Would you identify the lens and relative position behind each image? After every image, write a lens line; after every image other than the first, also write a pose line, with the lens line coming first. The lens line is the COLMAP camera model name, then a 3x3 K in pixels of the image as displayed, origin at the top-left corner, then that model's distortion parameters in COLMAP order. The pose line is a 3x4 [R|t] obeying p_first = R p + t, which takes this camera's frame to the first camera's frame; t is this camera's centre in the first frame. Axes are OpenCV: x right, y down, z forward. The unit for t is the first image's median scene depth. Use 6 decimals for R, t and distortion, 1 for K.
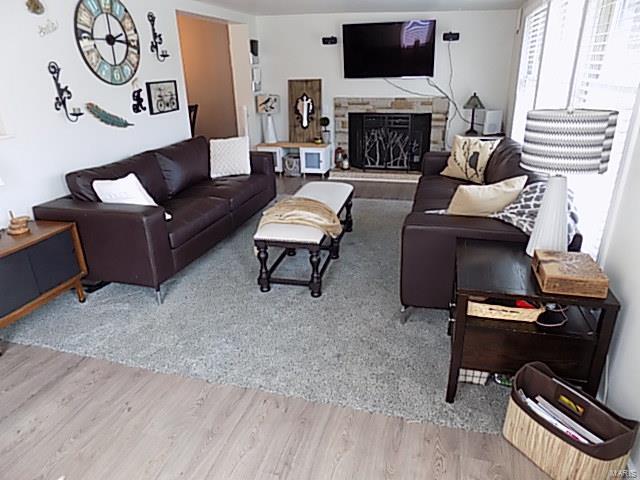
lens RADIAL K [[430.0, 0, 321.8], [0, 430.0, 235.9], [0, 0, 1]] dist [-0.070615, 0.070533]
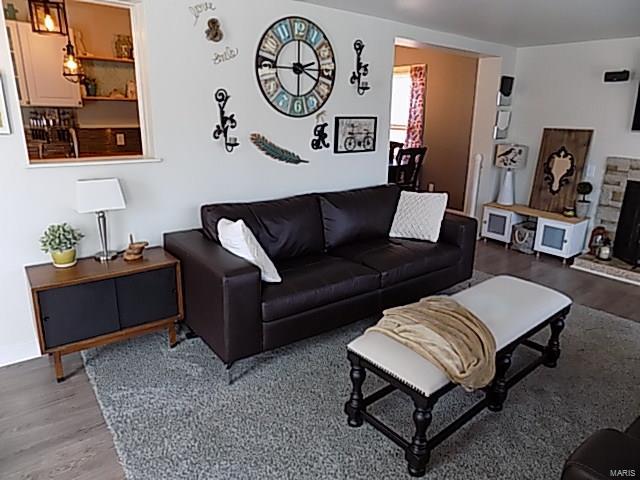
lens RADIAL K [[430.0, 0, 321.8], [0, 430.0, 235.9], [0, 0, 1]] dist [-0.070615, 0.070533]
pose [[0.797495, 0.205580, -0.567221, 0.113675], [-0.256828, 0.966396, -0.010838, -0.107072], [0.545932, 0.154321, 0.823494, 0.293348]]
